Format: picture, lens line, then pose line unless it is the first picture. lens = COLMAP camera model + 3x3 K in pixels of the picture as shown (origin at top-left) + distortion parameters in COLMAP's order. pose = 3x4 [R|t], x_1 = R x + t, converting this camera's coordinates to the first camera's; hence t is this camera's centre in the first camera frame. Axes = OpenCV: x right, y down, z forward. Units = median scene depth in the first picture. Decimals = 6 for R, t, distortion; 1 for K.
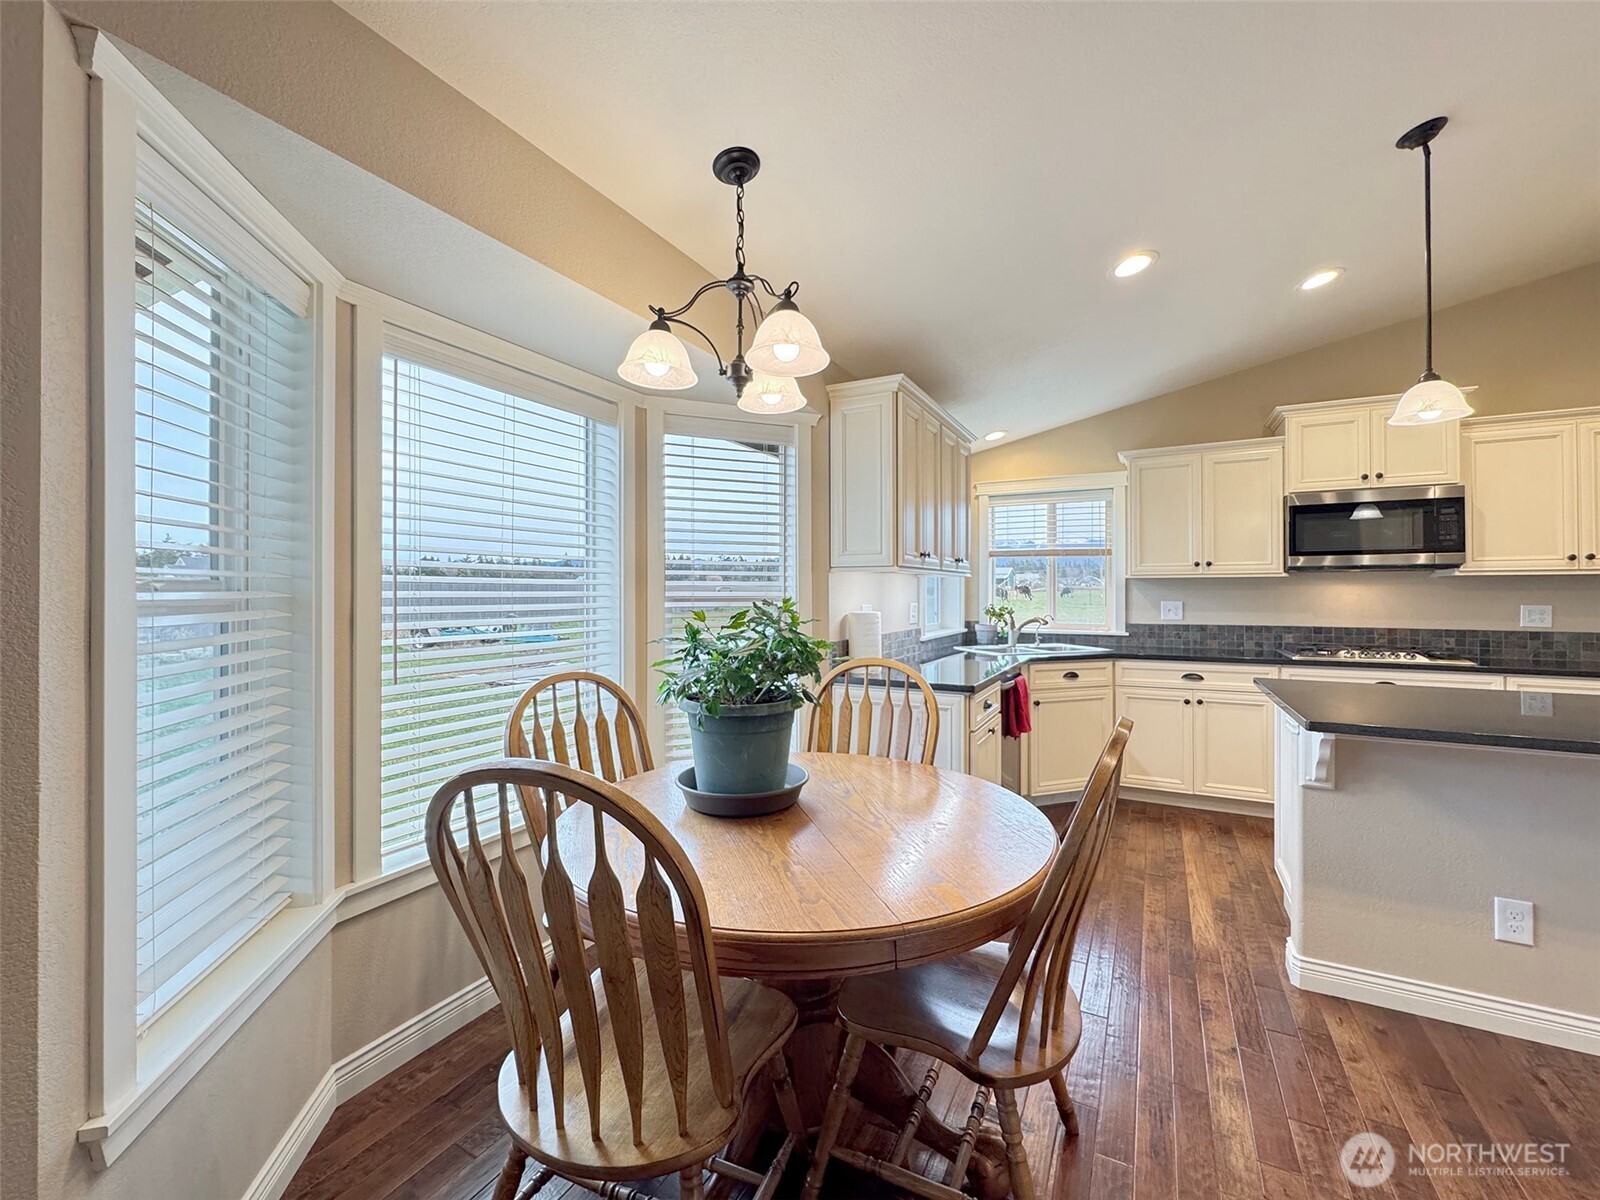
lens RADIAL K [[655.3, 0, 813.1], [0, 655.3, 586.8], [0, 0, 1]] dist [-0.001586, 0.000488]
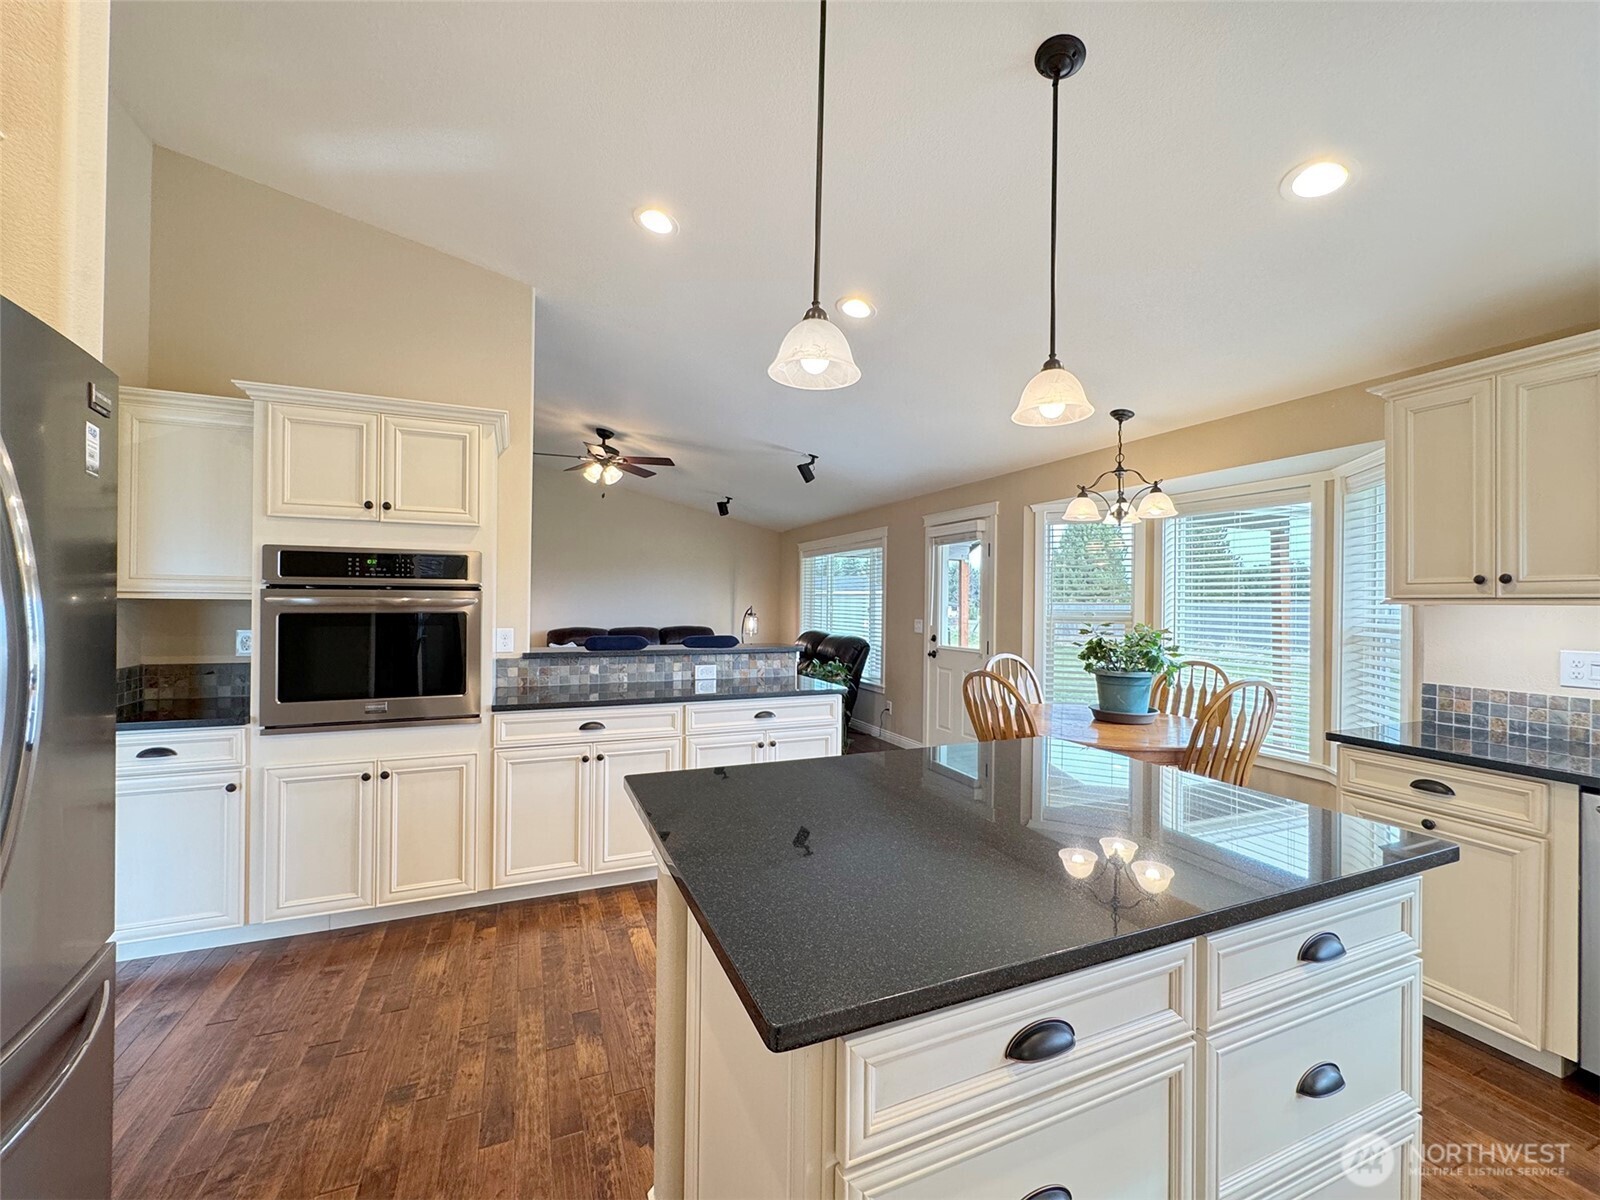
lens RADIAL K [[655.3, 0, 814.9], [0, 655.3, 598.9], [0, 0, 1]] dist [-0.001586, 0.000488]
pose [[-0.622230, -0.011004, -0.782757, 1.021315], [-0.005109, 0.999937, -0.009996, -0.014391], [0.782818, -0.002220, -0.622247, 0.739596]]
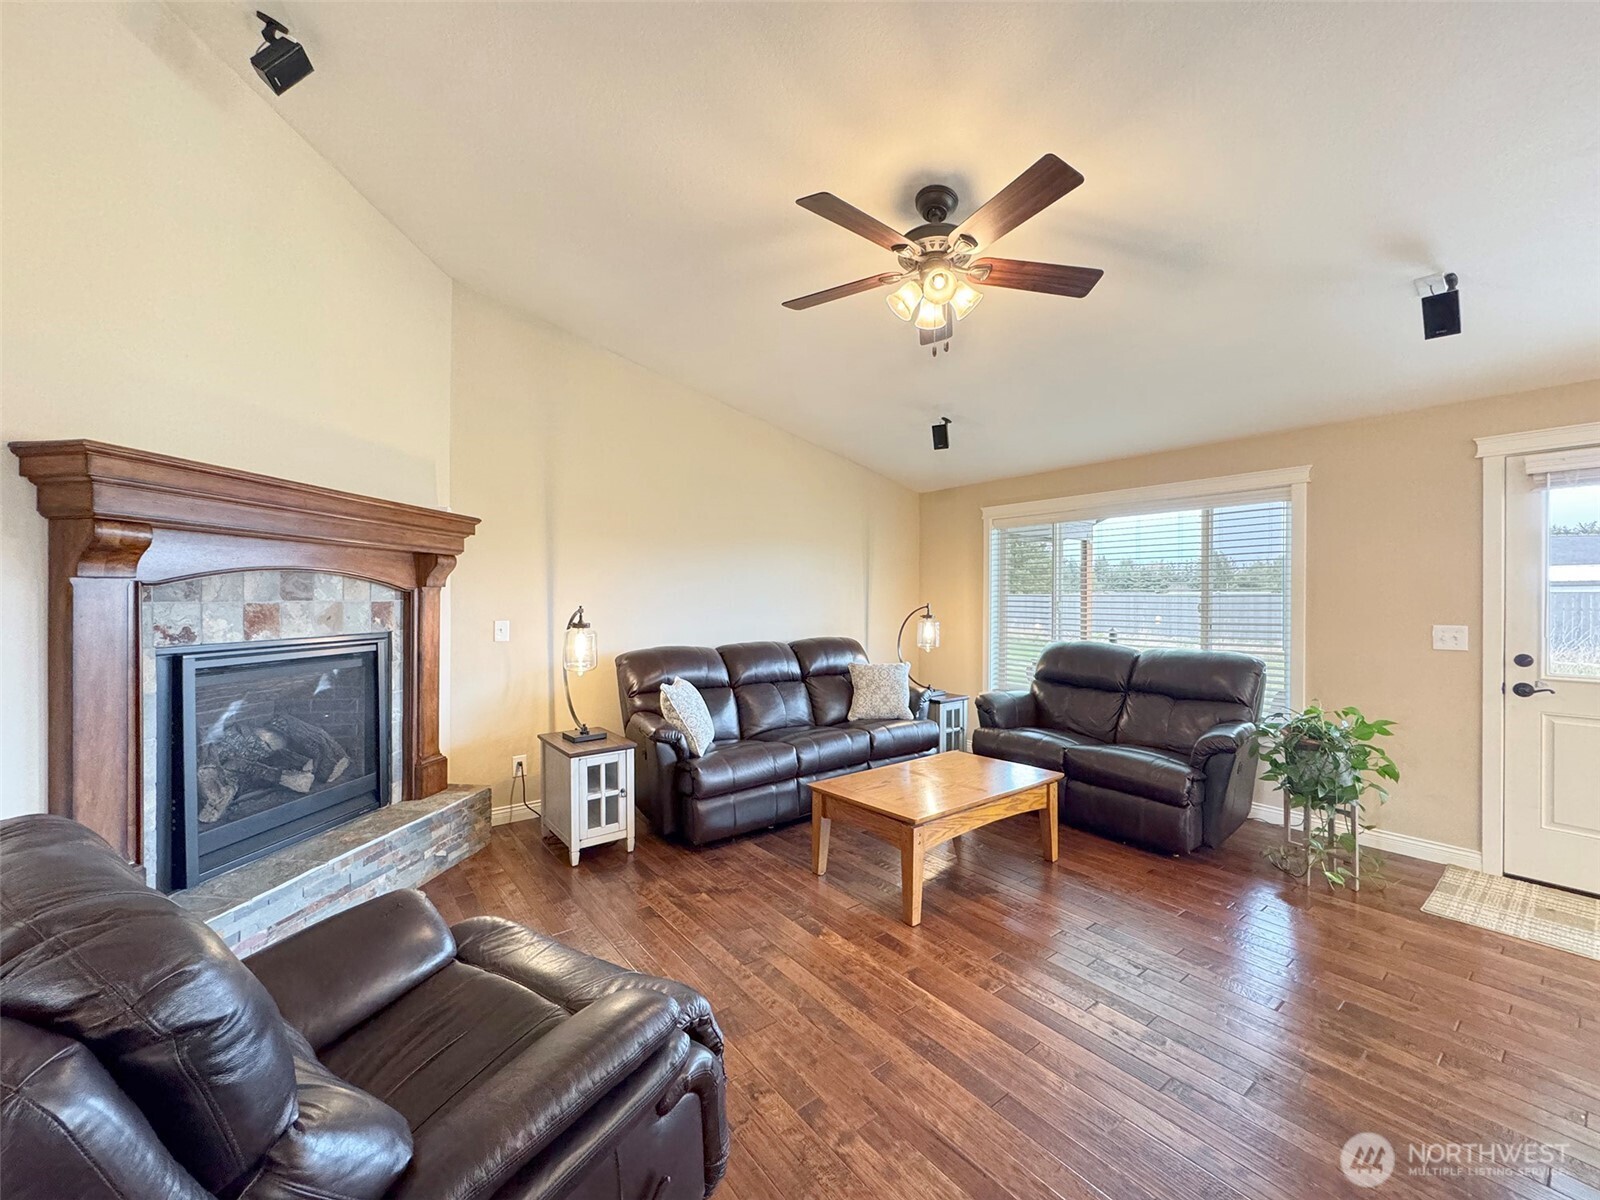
lens RADIAL K [[655.3, 0, 809.5], [0, 655.3, 598.1], [0, 0, 1]] dist [-0.001586, 0.000488]
pose [[-0.398749, -0.000474, -0.917060, 0.756494], [0.004446, 0.999987, -0.002450, -0.020389], [0.917049, -0.005054, -0.398742, -0.564103]]
